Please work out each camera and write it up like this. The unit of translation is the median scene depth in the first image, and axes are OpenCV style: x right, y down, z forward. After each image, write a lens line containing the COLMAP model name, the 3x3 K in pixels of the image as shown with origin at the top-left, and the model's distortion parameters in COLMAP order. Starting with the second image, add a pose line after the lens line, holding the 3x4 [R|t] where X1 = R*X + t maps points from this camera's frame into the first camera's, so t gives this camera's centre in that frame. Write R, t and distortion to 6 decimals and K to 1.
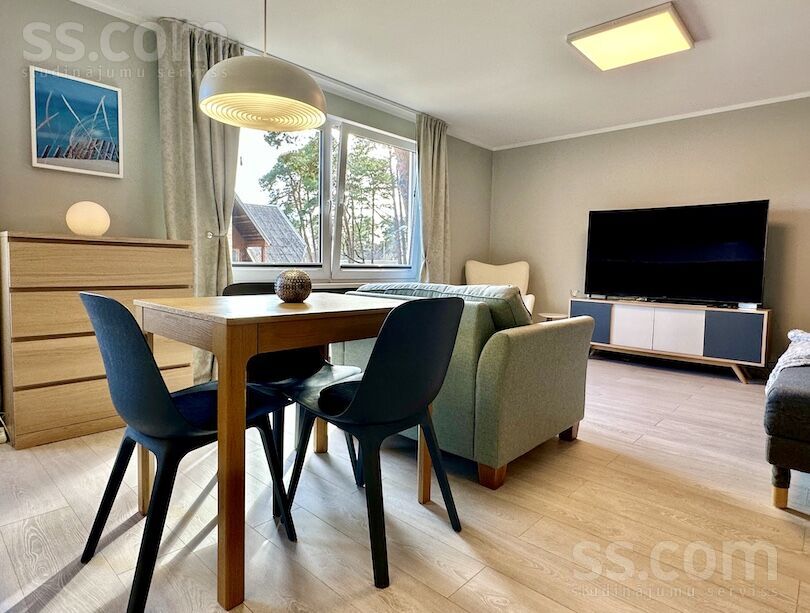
lens RADIAL K [[474.2, 0, 406.4], [0, 474.2, 301.0], [0, 0, 1]] dist [0.007184, -0.002419]
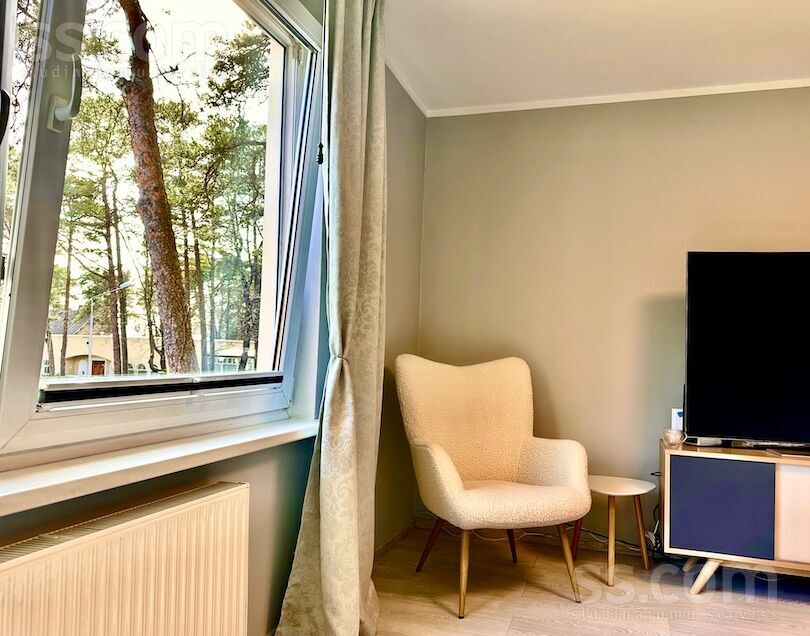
lens RADIAL K [[642.9, 0, 410.3], [0, 642.9, 320.8], [0, 0, 1]] dist [0.005429, 0.002209]
pose [[0.911460, 0.024719, 0.410646, -0.105304], [0.021036, 0.994087, -0.106531, -0.064904], [-0.410851, 0.105736, 0.905550, 0.576225]]
